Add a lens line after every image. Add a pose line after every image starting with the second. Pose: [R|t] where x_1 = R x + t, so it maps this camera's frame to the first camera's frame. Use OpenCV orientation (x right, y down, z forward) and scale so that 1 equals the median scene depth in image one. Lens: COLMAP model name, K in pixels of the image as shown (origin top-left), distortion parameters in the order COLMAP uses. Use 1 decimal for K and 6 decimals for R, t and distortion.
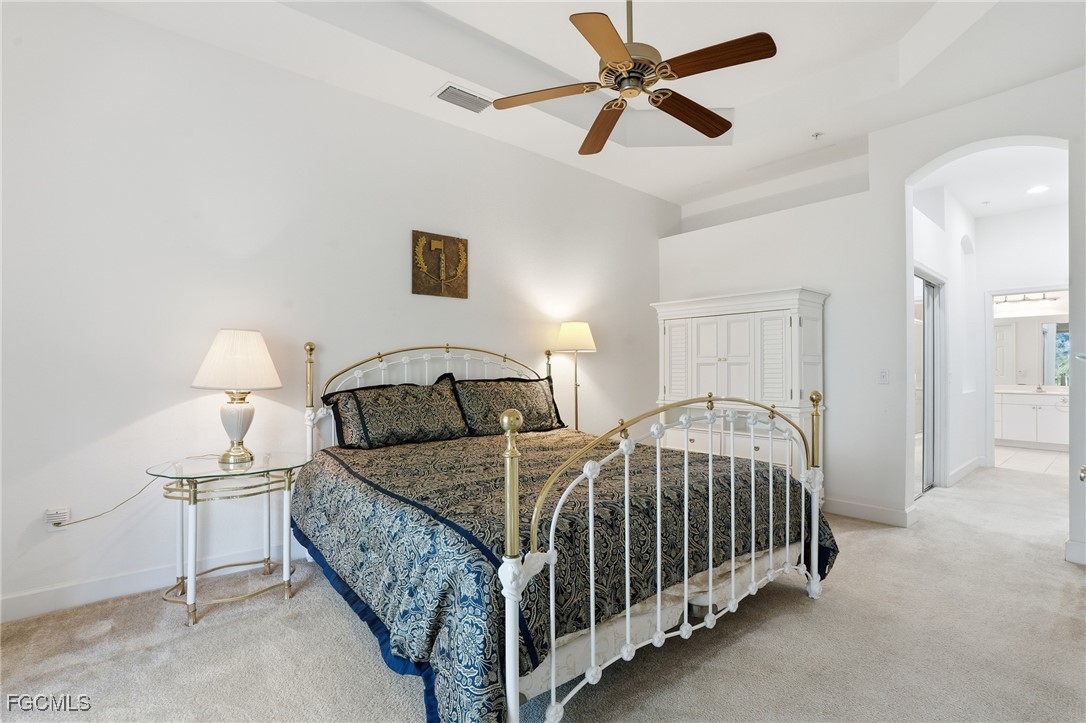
lens RADIAL K [[527.8, 0, 543.0], [0, 527.8, 361.5], [0, 0, 1]] dist [-0.001052, 0.000023]
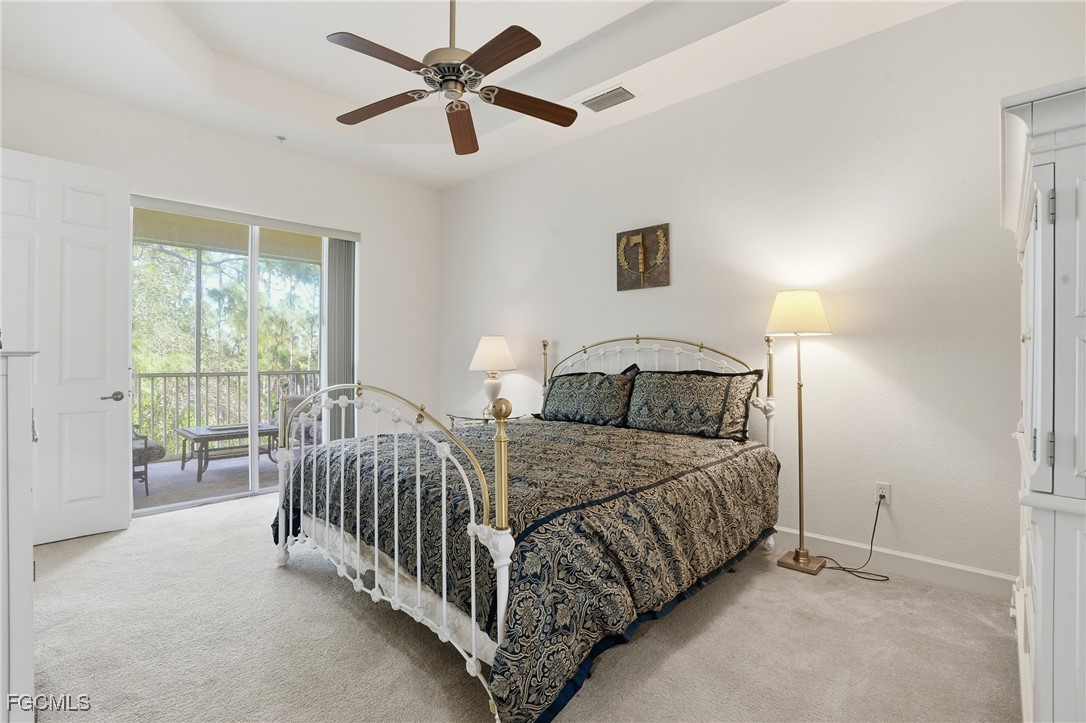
lens RADIAL K [[506.7, 0, 535.9], [0, 506.7, 357.8], [0, 0, 1]] dist [0.000029, -0.000102]
pose [[0.143096, -0.005045, -0.989696, 0.759494], [0.001566, 0.999987, -0.004871, 0.015064], [0.989708, -0.000853, 0.143102, 0.671423]]
